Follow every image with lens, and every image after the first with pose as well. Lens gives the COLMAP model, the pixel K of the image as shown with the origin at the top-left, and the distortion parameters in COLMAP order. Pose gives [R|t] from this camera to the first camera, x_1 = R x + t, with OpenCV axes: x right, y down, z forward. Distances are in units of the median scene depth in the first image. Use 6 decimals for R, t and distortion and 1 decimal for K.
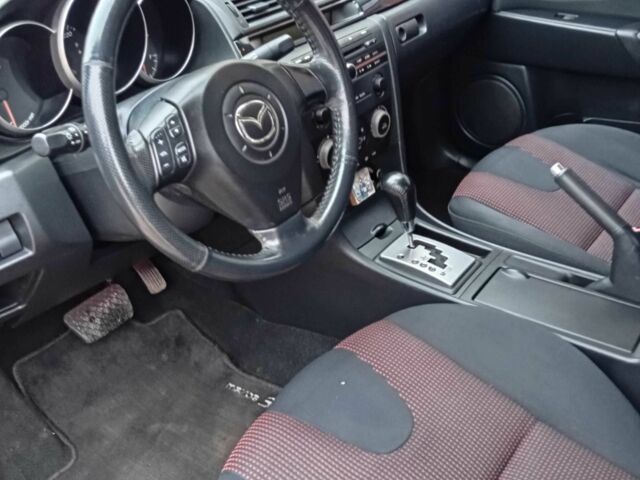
lens RADIAL K [[717.0, 0, 320.0], [0, 717.0, 240.0], [0, 0, 1]] dist [0.071443, -0.248579]
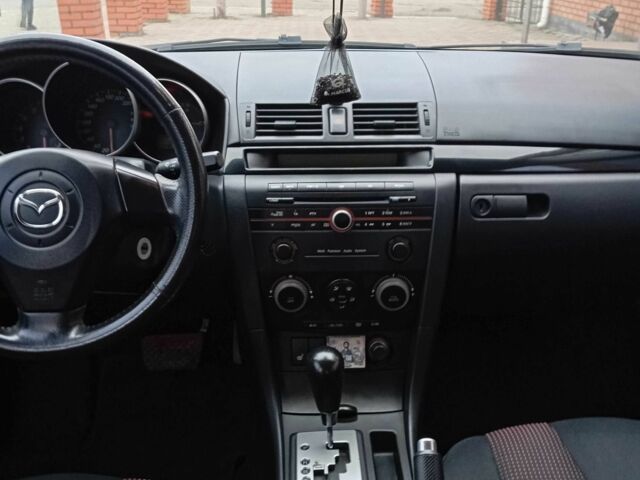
lens RADIAL K [[700.5, 0, 333.2], [0, 700.5, 223.5], [0, 0, 1]] dist [0.092476, -0.169534]
pose [[0.623088, 0.335061, -0.706749, 0.595361], [-0.430714, 0.901236, 0.047536, -0.249923], [0.652875, 0.274788, 0.705865, 0.378026]]
